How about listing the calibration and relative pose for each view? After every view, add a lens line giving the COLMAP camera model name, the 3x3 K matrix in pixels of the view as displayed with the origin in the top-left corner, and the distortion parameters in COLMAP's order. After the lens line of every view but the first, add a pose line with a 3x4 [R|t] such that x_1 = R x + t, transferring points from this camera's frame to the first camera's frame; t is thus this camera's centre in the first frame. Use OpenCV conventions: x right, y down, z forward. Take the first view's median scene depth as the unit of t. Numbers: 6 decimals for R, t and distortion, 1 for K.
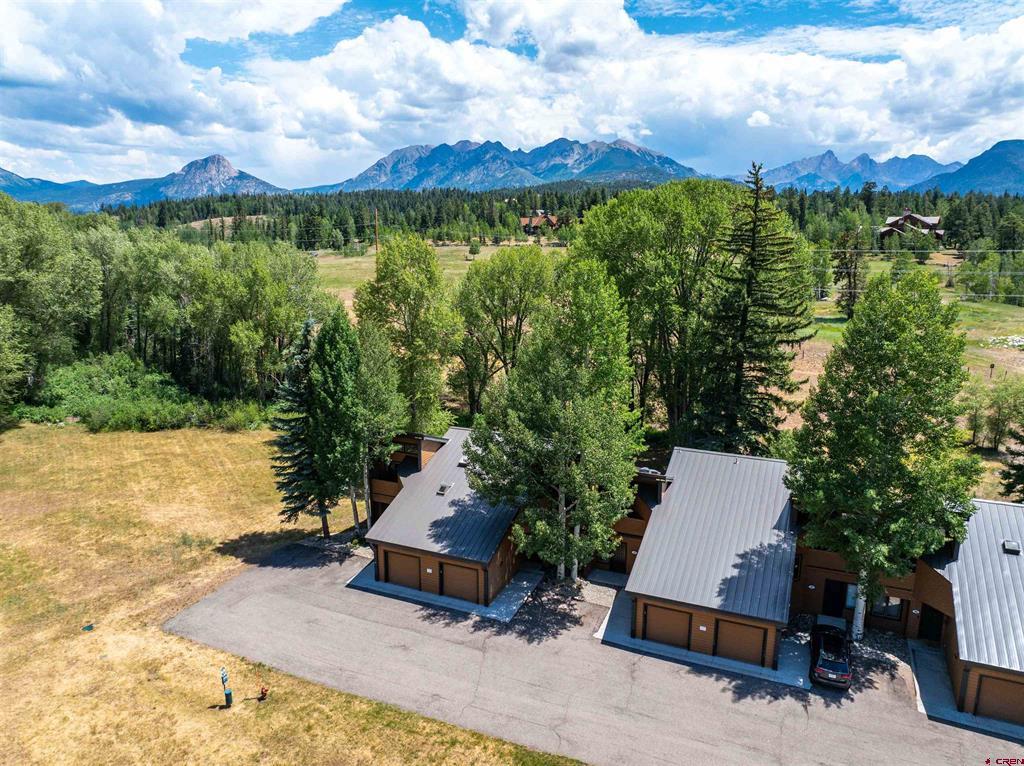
lens RADIAL K [[717.5, 0, 513.2], [0, 717.5, 375.1], [0, 0, 1]] dist [-0.044295, 0.009380]
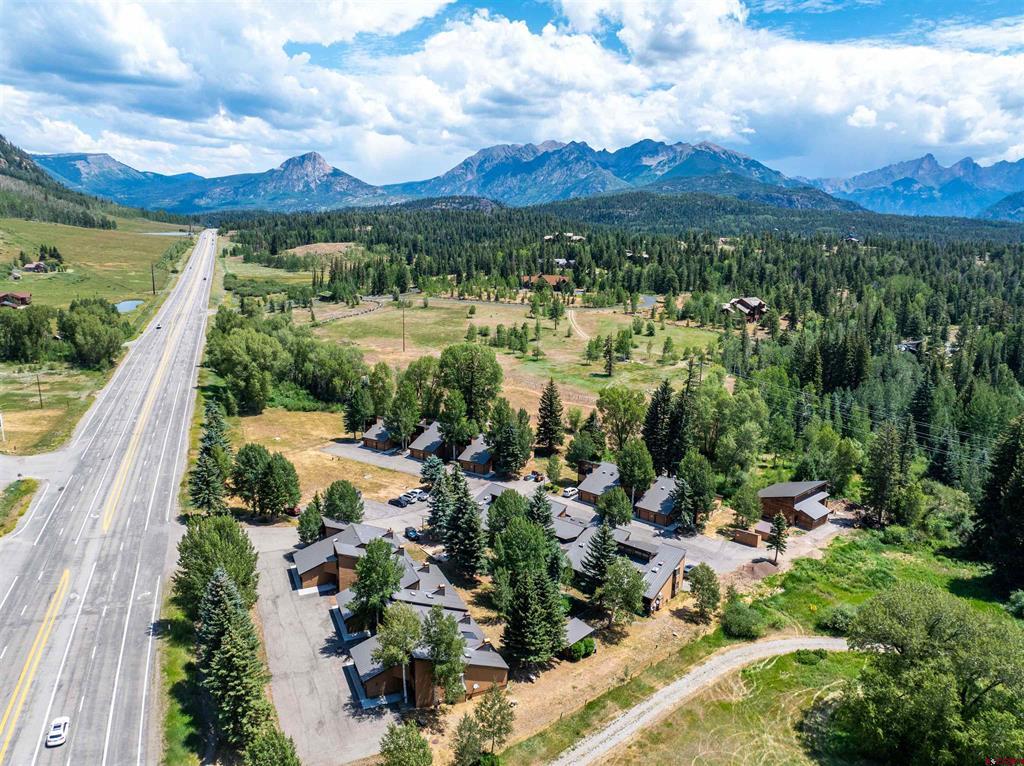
lens RADIAL K [[717.5, 0, 517.9], [0, 717.5, 380.0], [0, 0, 1]] dist [-0.044295, 0.009380]
pose [[0.993678, 0.043014, -0.103700, 0.978538], [-0.041773, 0.999027, 0.014112, -0.191243], [0.104206, -0.009691, 0.994508, -2.713097]]
